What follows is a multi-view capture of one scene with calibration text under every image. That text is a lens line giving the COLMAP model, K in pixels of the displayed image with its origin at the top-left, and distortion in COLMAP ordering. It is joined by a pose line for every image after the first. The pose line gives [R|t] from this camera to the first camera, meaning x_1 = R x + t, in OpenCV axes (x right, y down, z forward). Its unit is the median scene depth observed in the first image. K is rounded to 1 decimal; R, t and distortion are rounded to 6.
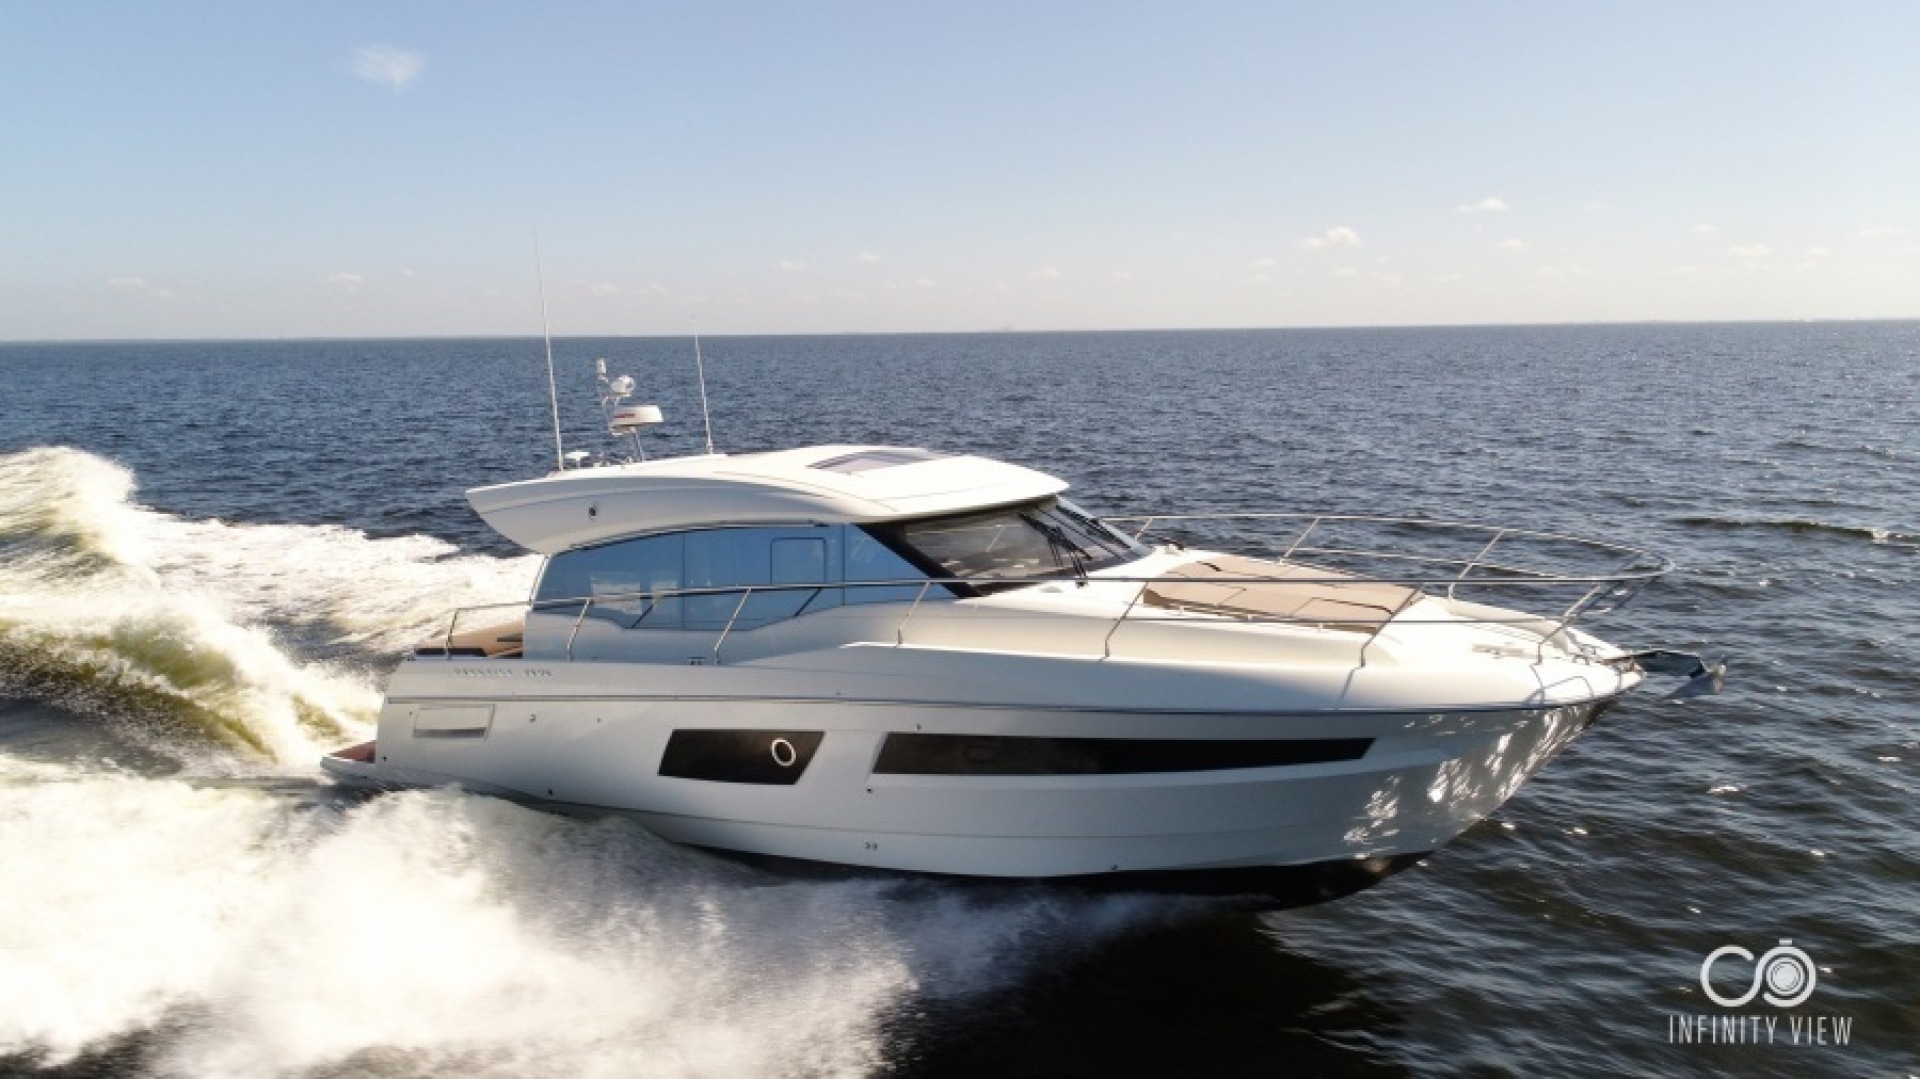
lens RADIAL K [[1416.4, 0, 960.0], [0, 1416.4, 539.5], [0, 0, 1]] dist [-0.000643, -0.000005]
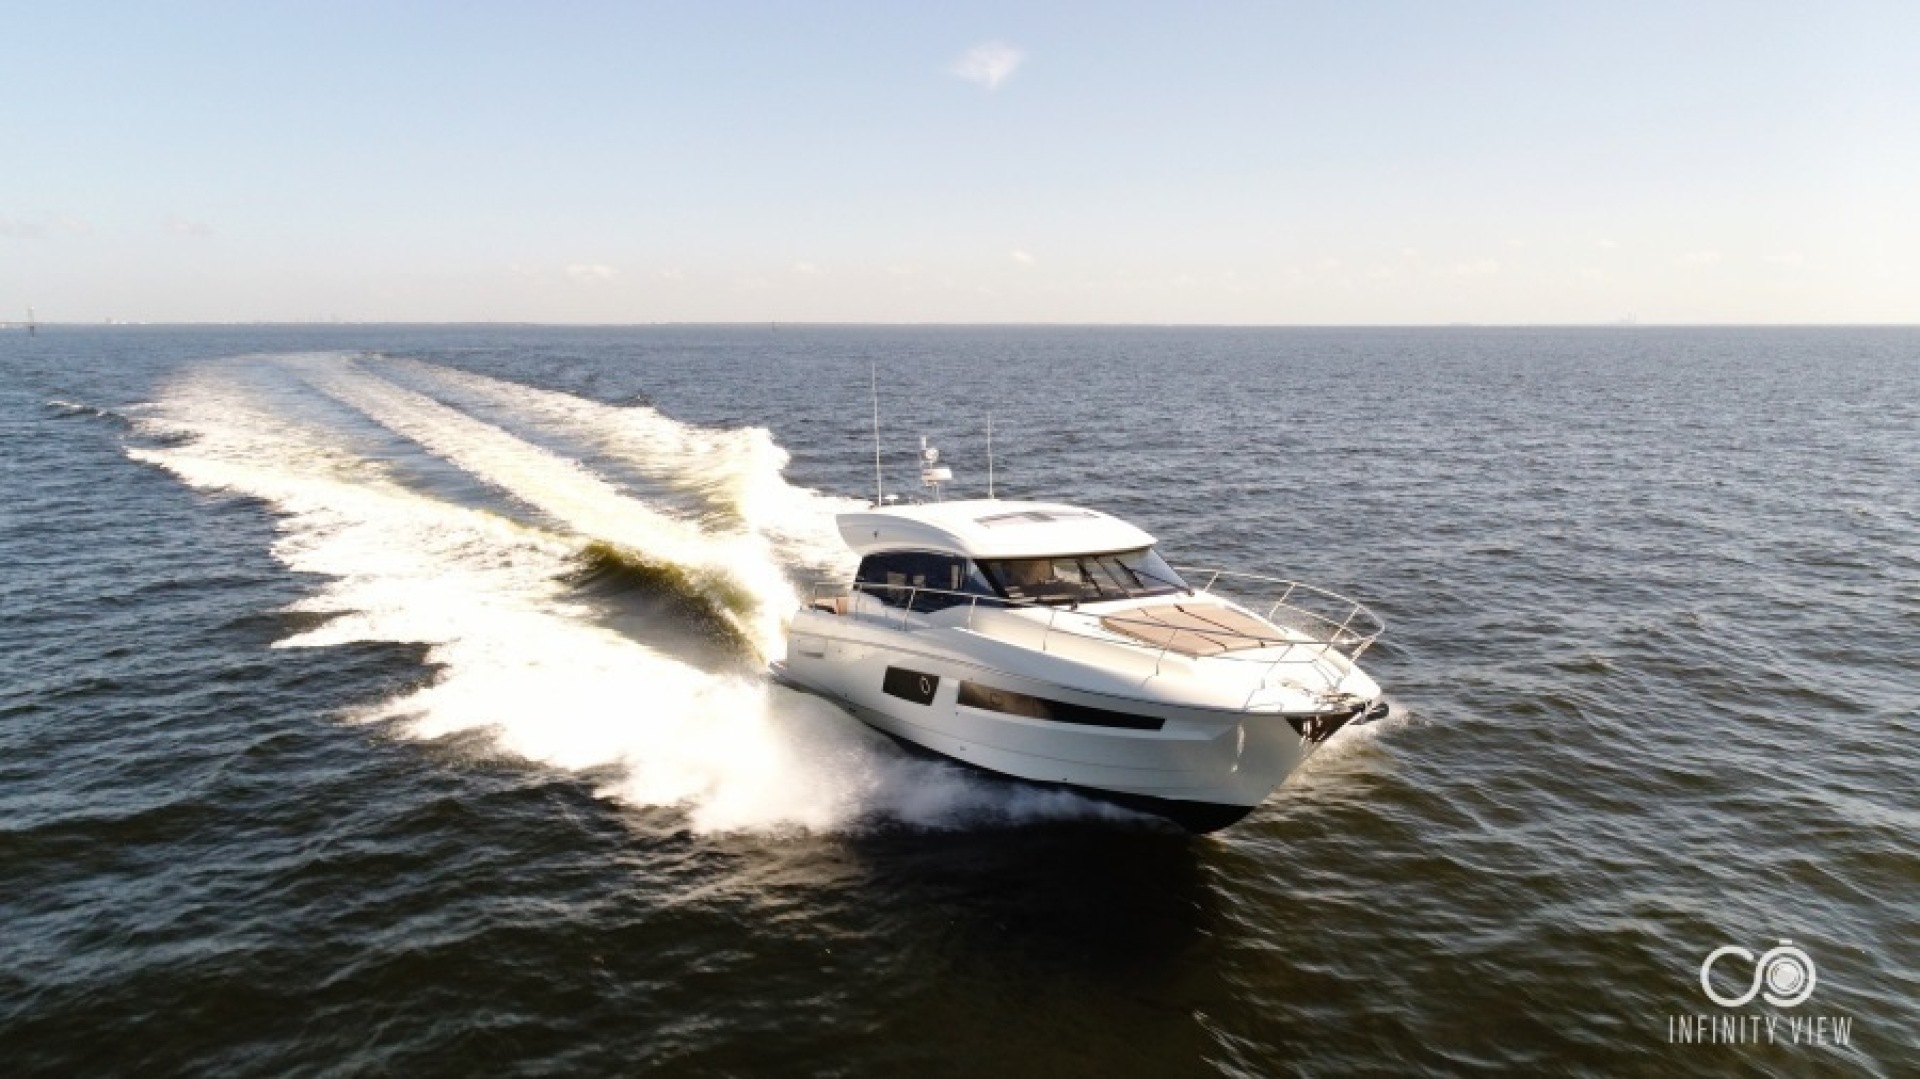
lens RADIAL K [[1416.4, 0, 960.0], [0, 1416.4, 539.5], [0, 0, 1]] dist [-0.000643, -0.000005]
pose [[0.857026, 0.084139, -0.508357, 0.738771], [-0.074688, 0.996444, 0.039008, -0.093095], [0.509831, 0.004537, 0.860263, -0.441420]]
